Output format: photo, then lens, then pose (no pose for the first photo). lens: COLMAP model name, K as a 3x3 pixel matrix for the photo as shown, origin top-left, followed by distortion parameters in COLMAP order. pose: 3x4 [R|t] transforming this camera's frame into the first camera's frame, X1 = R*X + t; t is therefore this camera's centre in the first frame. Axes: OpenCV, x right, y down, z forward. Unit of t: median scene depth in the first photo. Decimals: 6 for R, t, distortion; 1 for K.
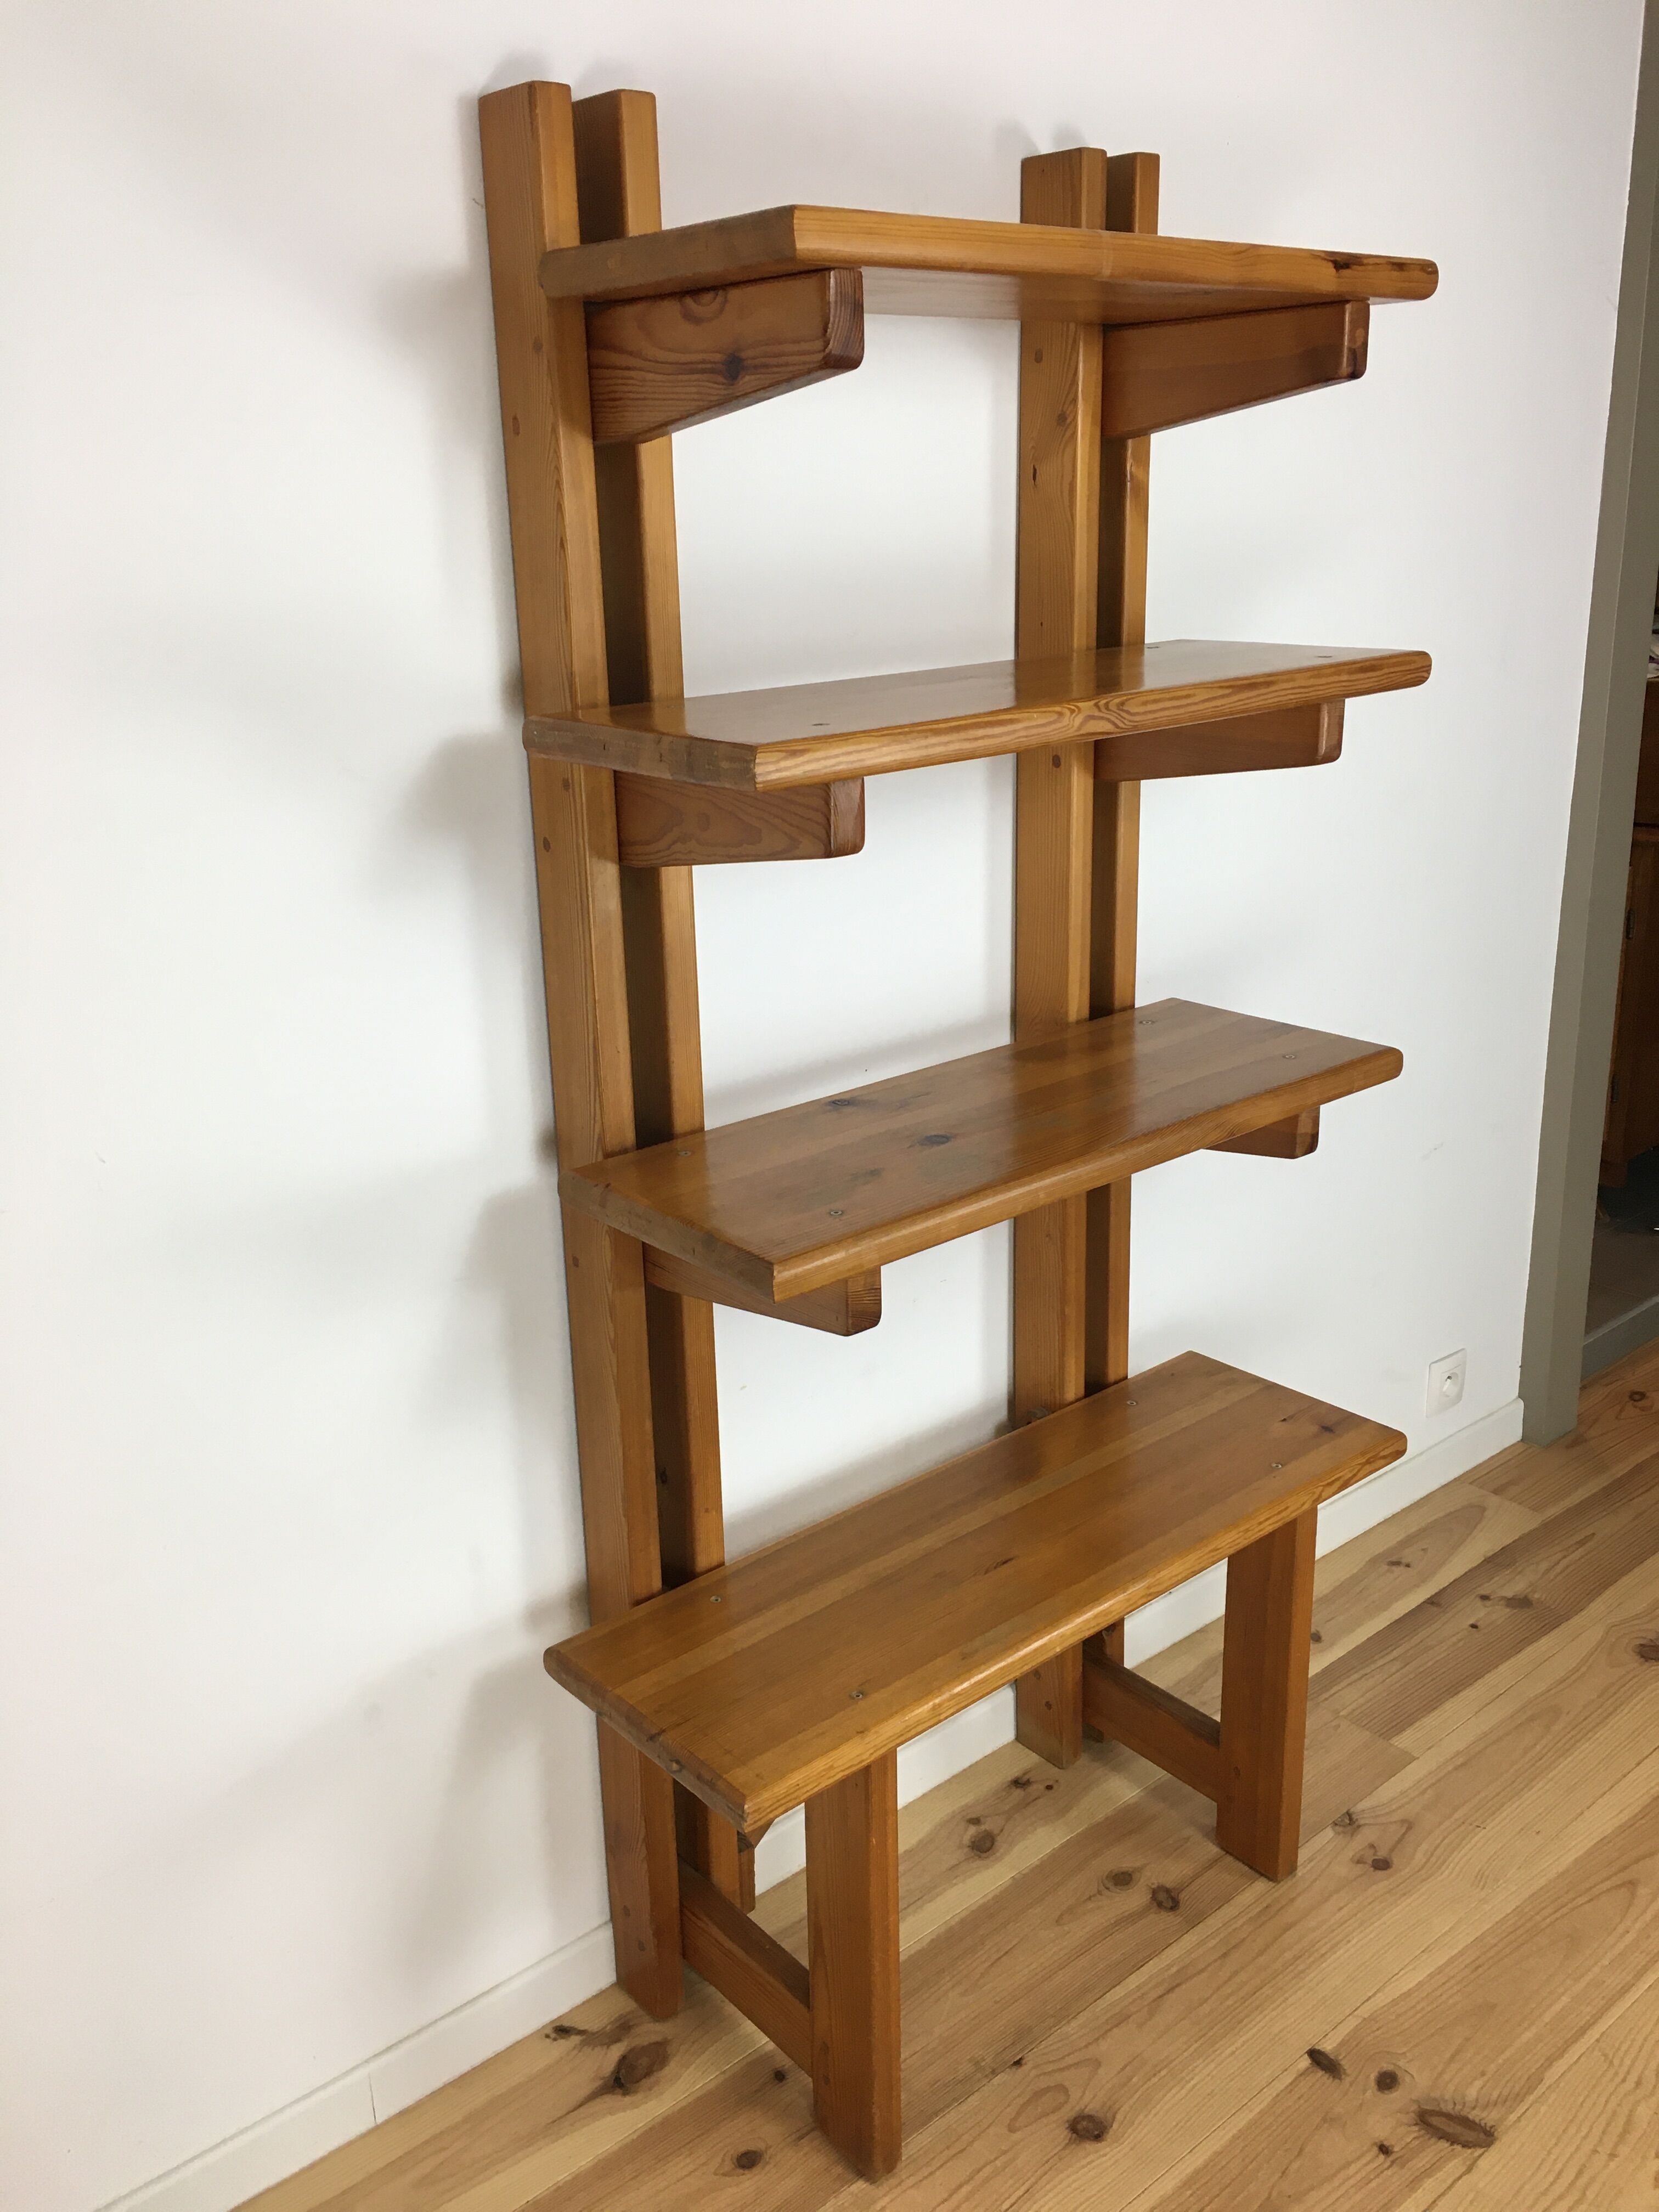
lens RADIAL K [[1884.6, 0, 816.5], [0, 1884.6, 1097.4], [0, 0, 1]] dist [0.062568, -0.100964]
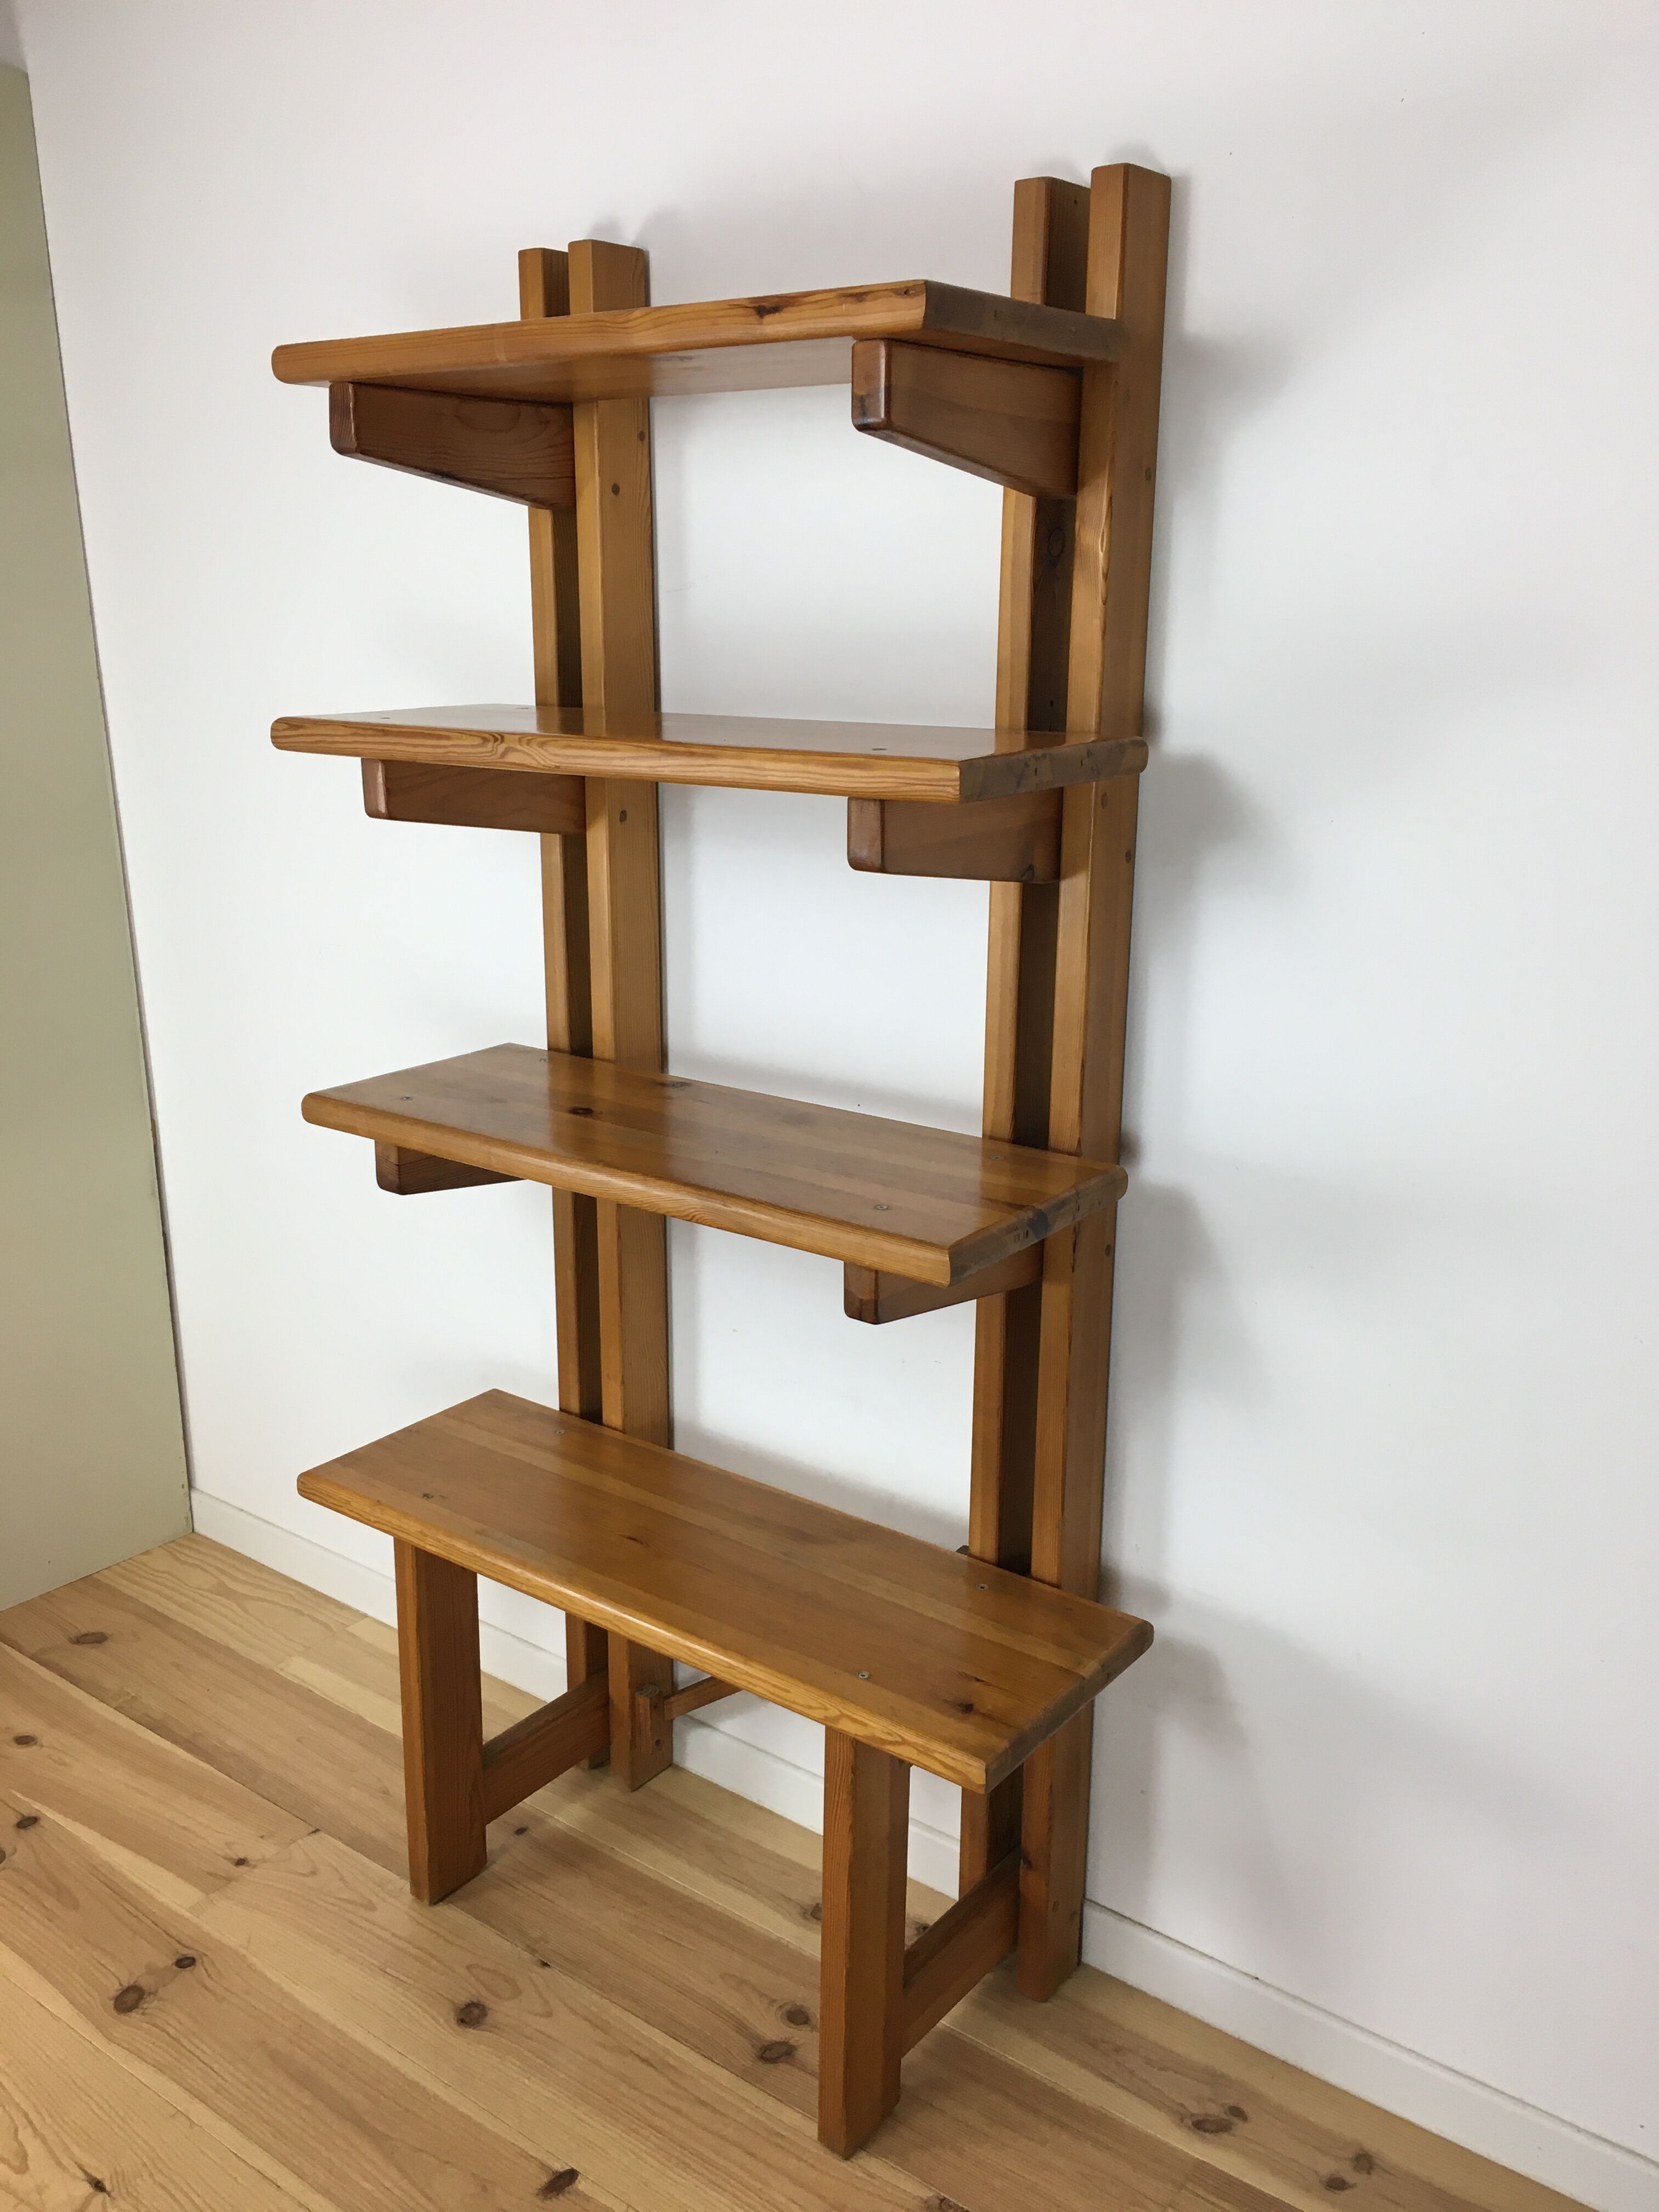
lens RADIAL K [[1884.6, 0, 838.2], [0, 1884.6, 1098.2], [0, 0, 1]] dist [0.062568, -0.100964]
pose [[0.230216, 0.283350, -0.930974, 1.008578], [-0.308894, 0.928474, 0.206204, -0.233039], [0.922814, 0.240101, 0.301275, 0.692152]]
